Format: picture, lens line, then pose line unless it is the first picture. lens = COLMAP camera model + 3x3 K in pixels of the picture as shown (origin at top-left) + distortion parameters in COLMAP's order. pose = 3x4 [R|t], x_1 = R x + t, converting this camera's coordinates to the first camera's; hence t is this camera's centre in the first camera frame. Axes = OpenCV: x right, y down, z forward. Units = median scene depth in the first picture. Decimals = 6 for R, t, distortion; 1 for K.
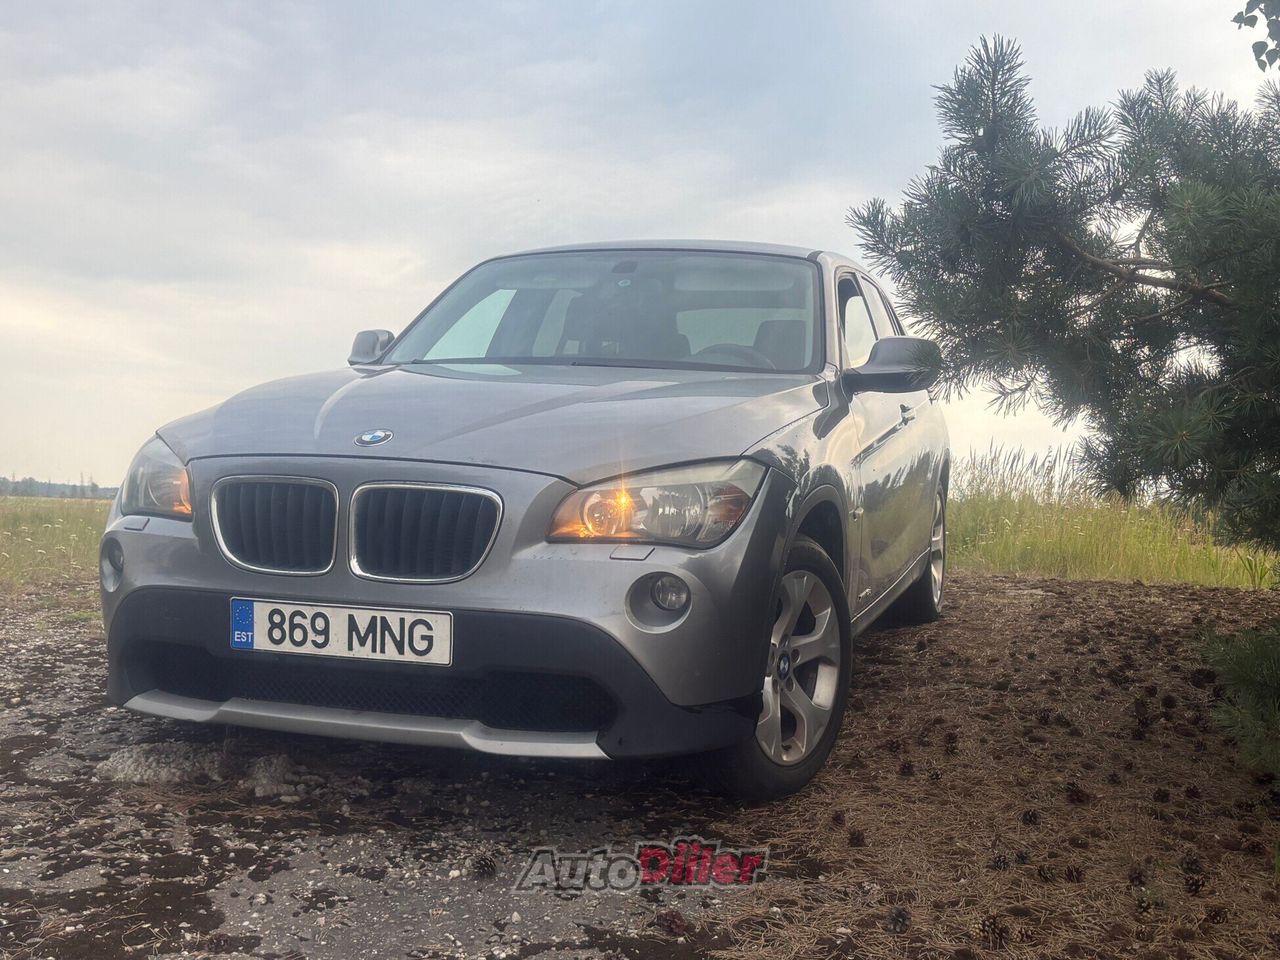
lens RADIAL K [[1426.2, 0, 639.8], [0, 1426.2, 478.8], [0, 0, 1]] dist [0.059893, 0.000000]
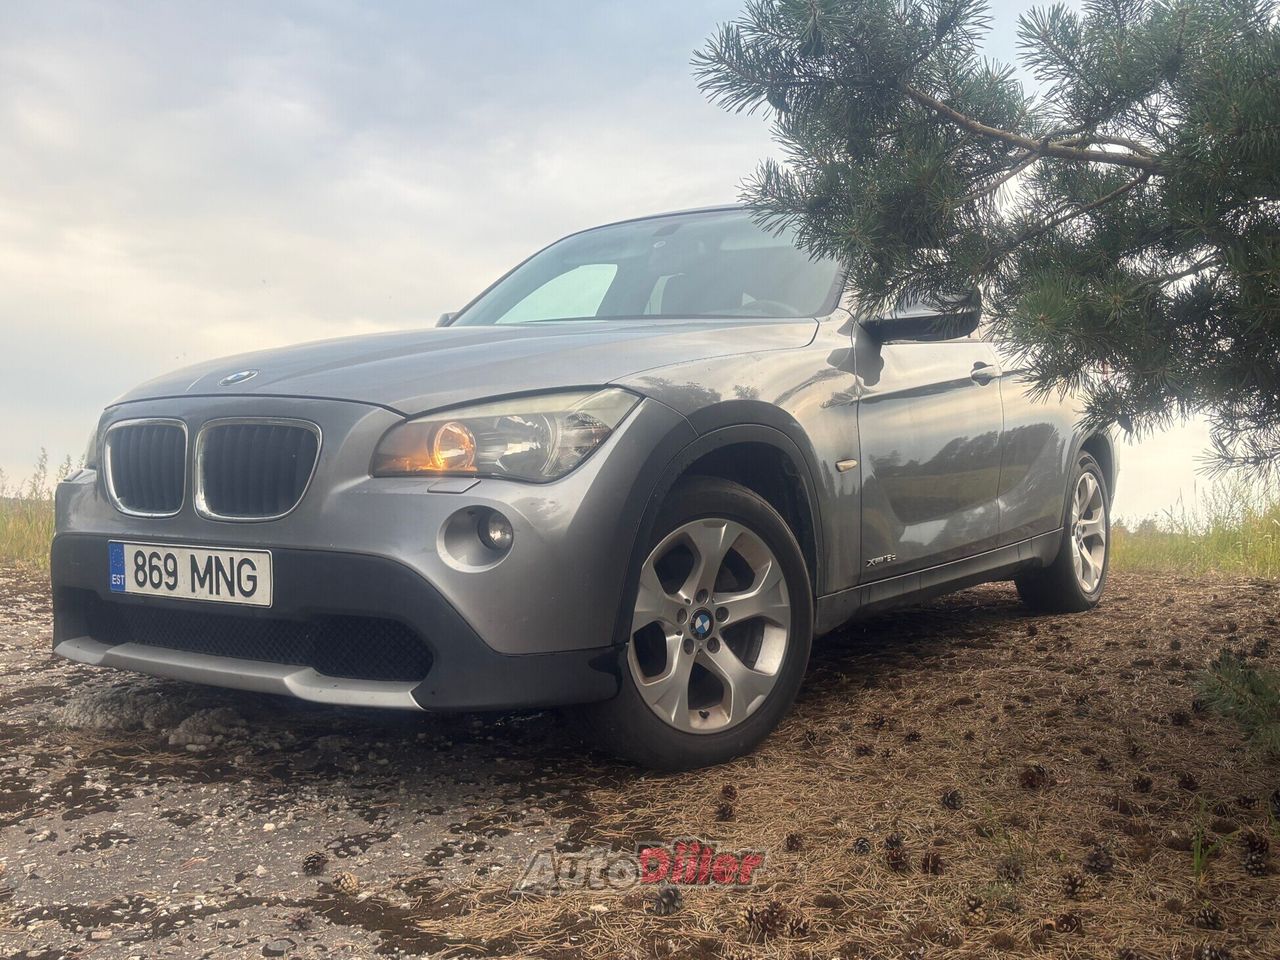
lens RADIAL K [[1338.4, 0, 640.4], [0, 1338.4, 477.7], [0, 0, 1]] dist [0.026511, 0.000000]
pose [[0.960037, -0.017949, -0.279297, 0.343675], [0.011032, 0.999593, -0.026318, 0.068926], [0.279656, 0.022185, 0.959844, 0.203555]]
